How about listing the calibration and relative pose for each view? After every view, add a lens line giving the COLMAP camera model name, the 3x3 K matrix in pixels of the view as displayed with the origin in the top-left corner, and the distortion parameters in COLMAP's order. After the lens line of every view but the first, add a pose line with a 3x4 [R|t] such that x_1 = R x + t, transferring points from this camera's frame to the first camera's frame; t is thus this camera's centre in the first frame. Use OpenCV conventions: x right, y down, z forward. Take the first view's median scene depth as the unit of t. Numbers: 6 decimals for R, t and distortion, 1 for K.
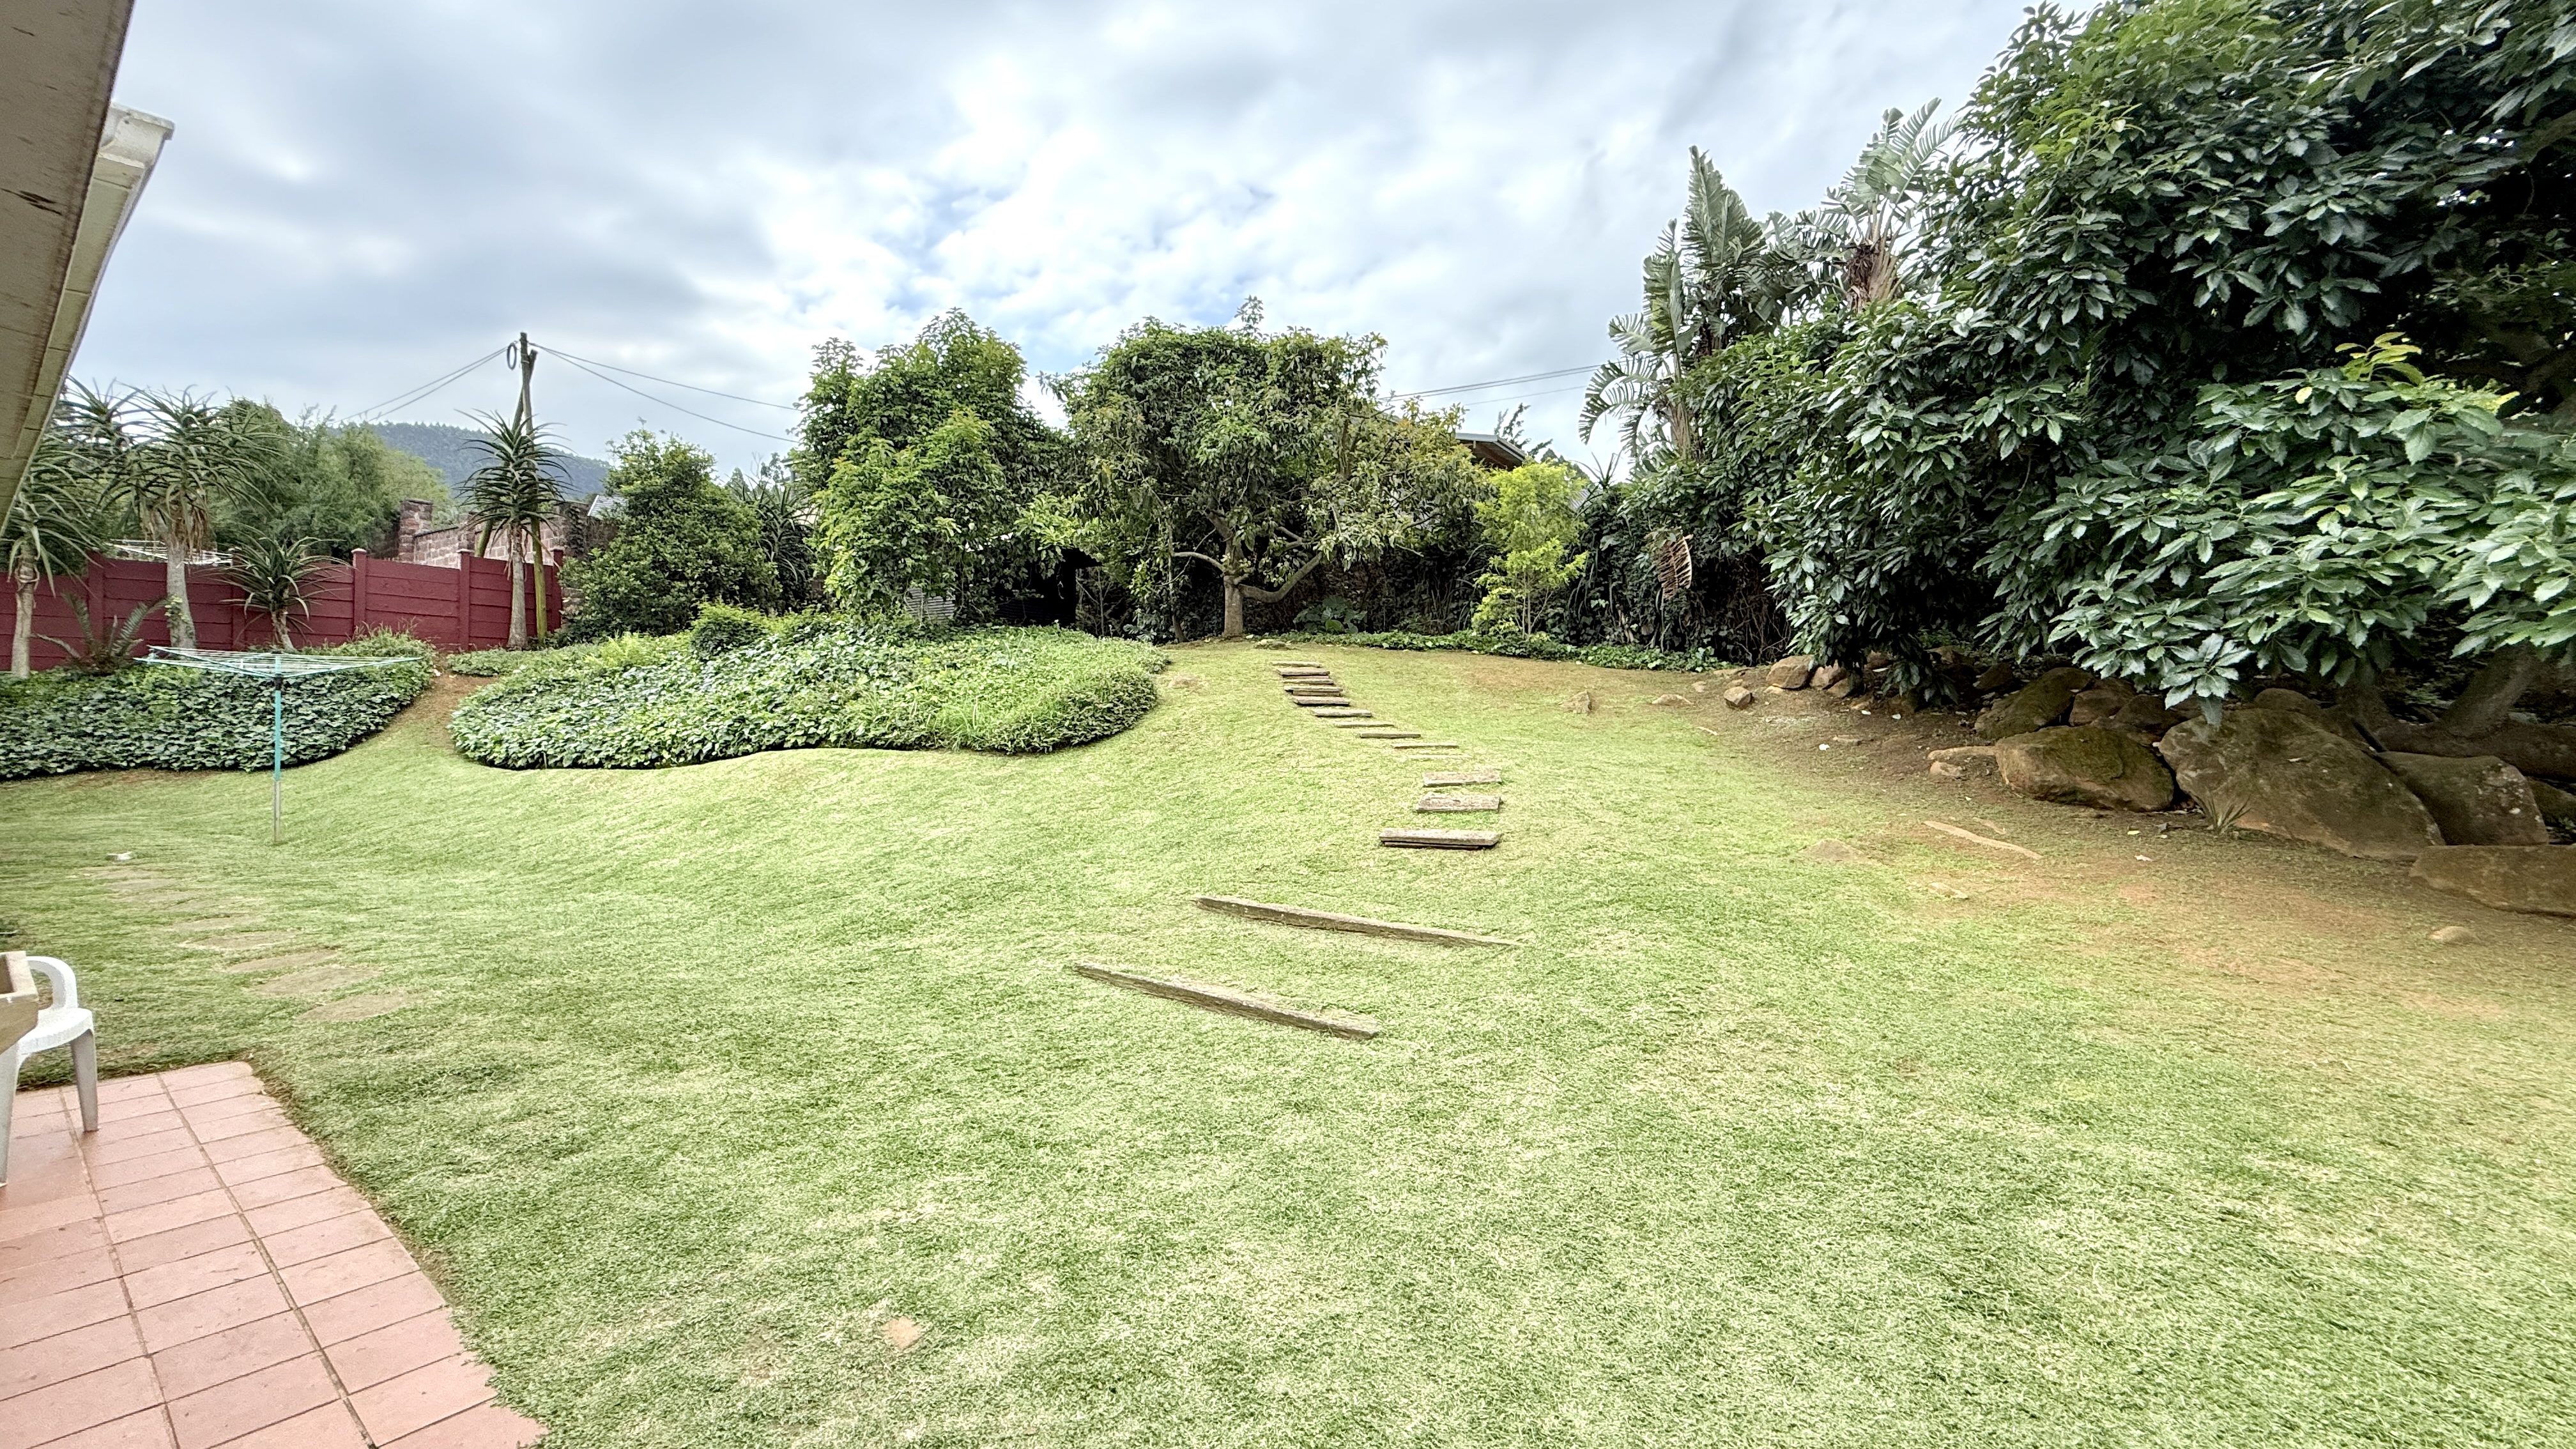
lens RADIAL K [[1029.4, 0, 1279.9], [0, 1029.4, 721.4], [0, 0, 1]] dist [0.000104, -0.000646]
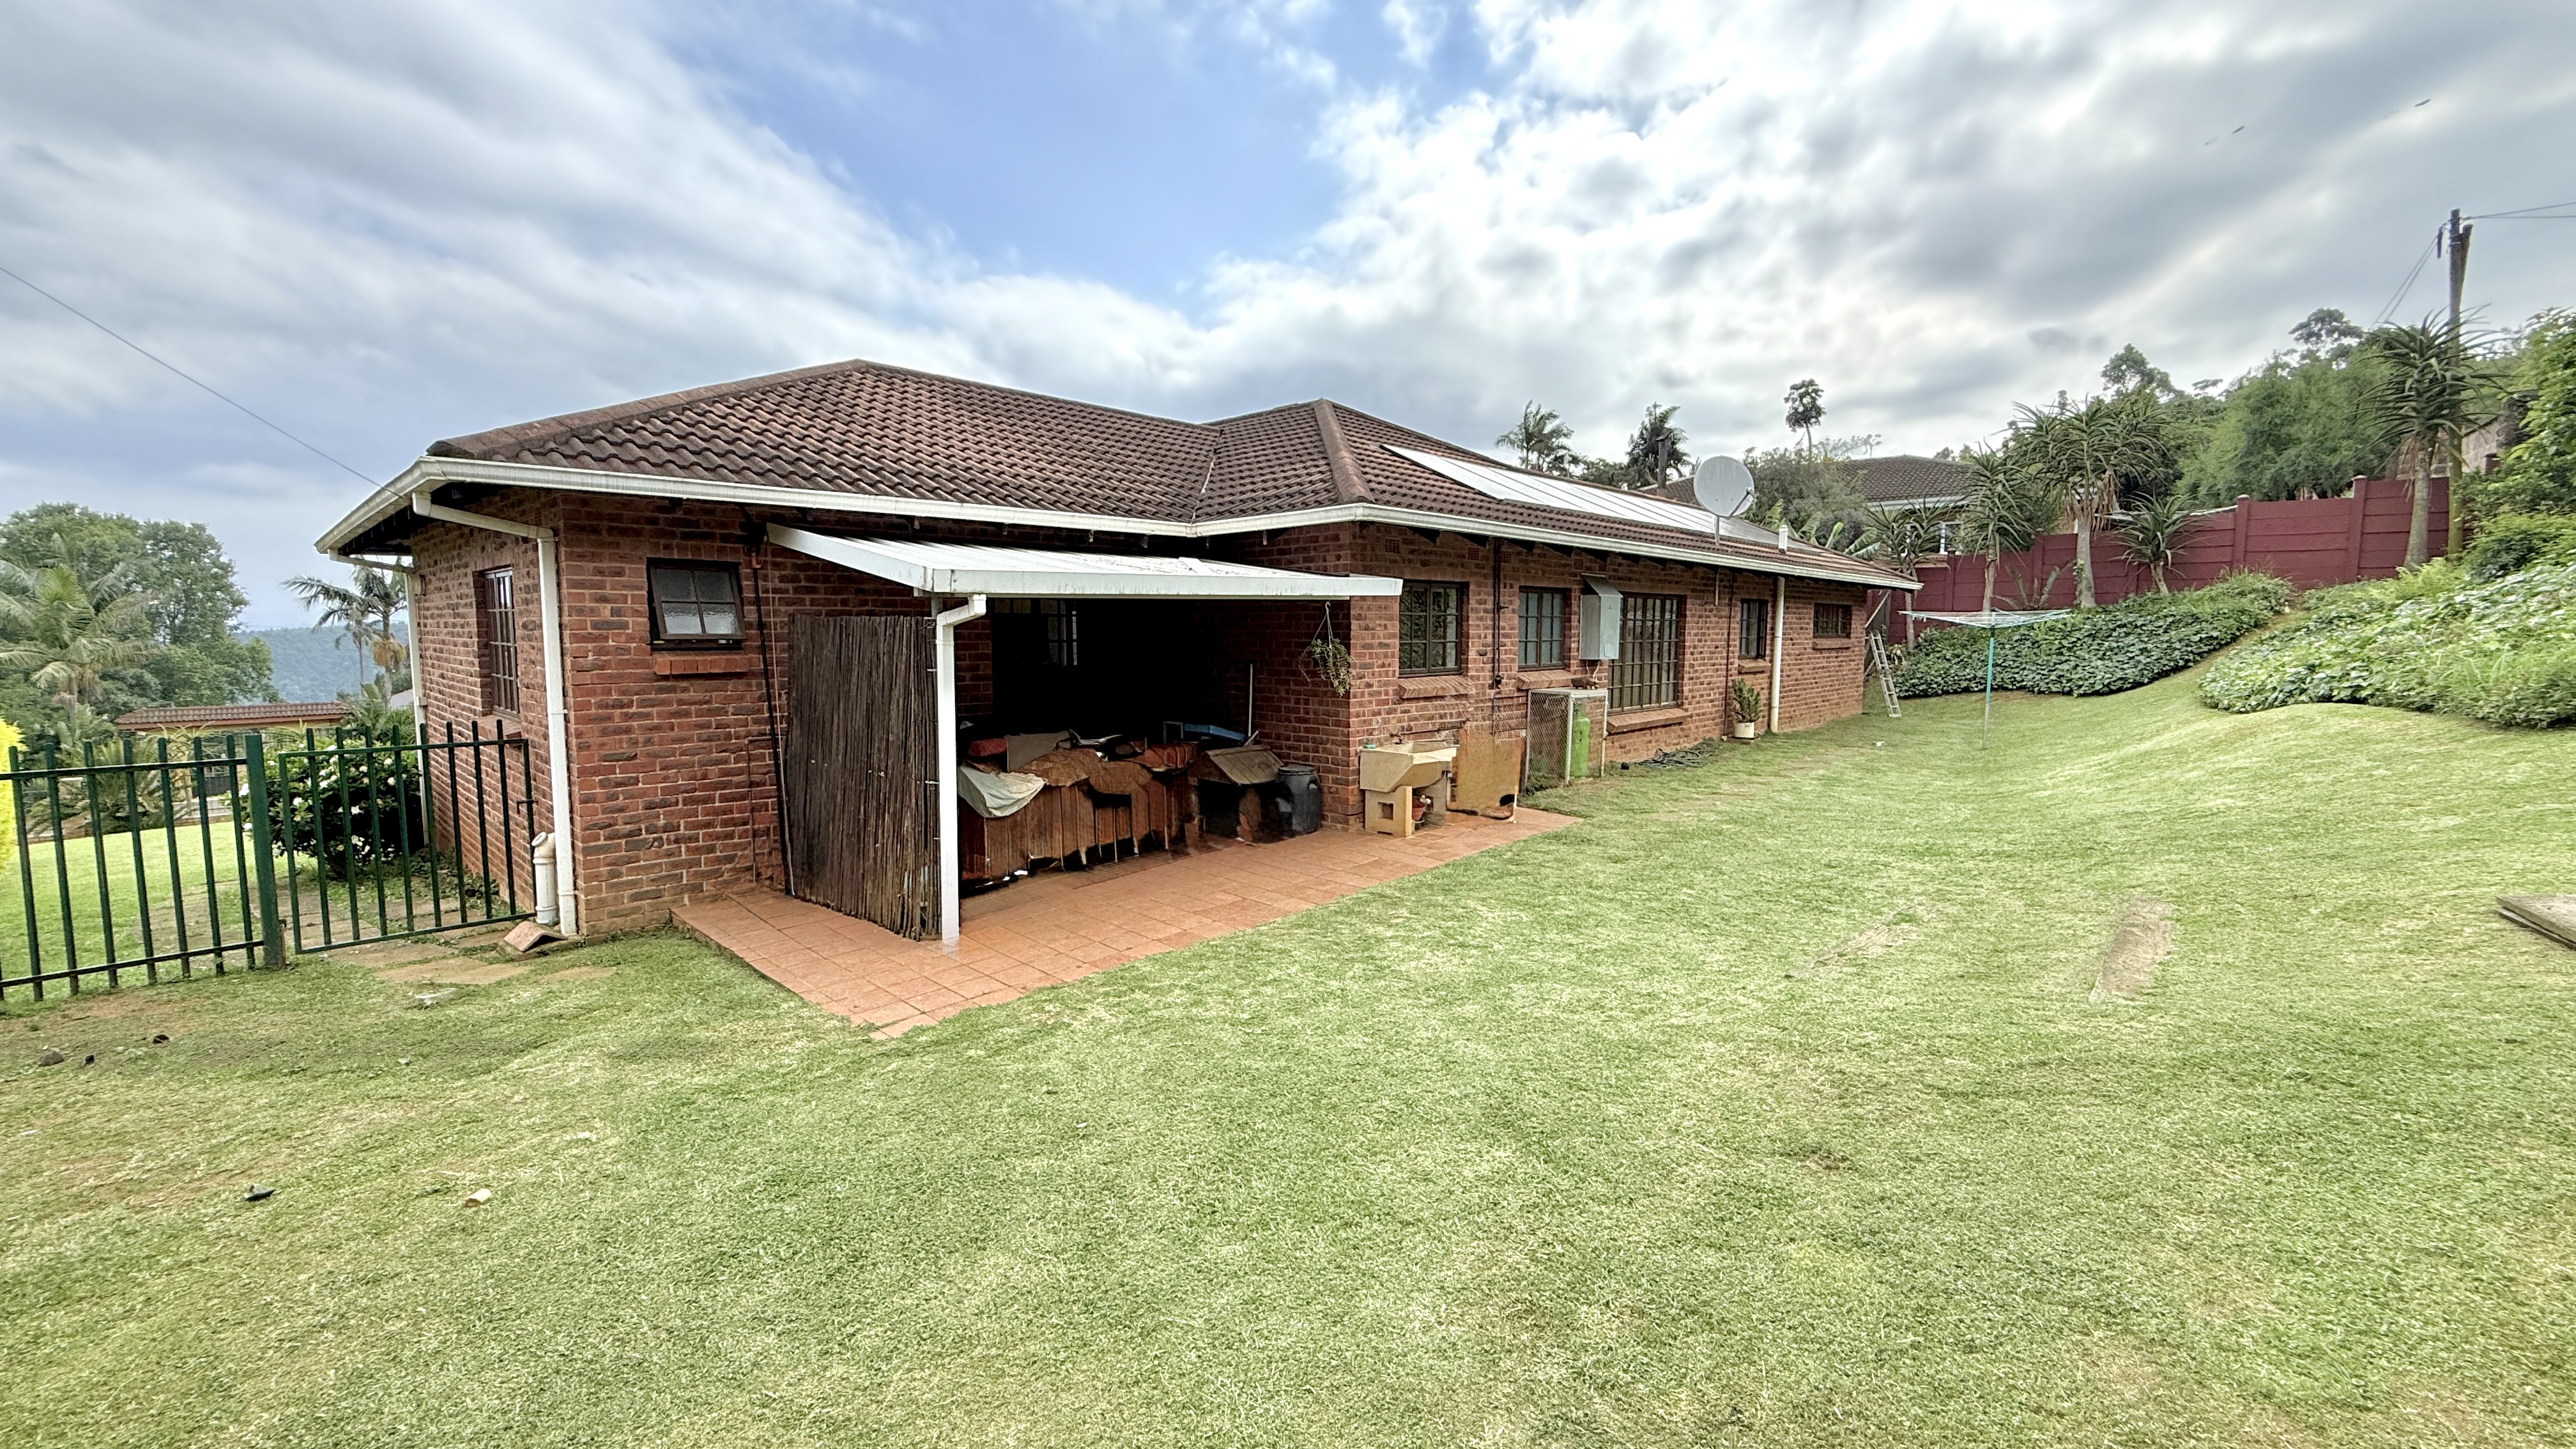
lens RADIAL K [[1027.5, 0, 1288.0], [0, 1027.5, 724.5], [0, 0, 1]] dist [-0.001084, 0.000004]
pose [[-0.112412, 0.080864, -0.990366, 0.499357], [-0.003305, 0.996647, 0.081752, -0.023882], [0.993656, 0.012463, -0.111768, 0.233310]]
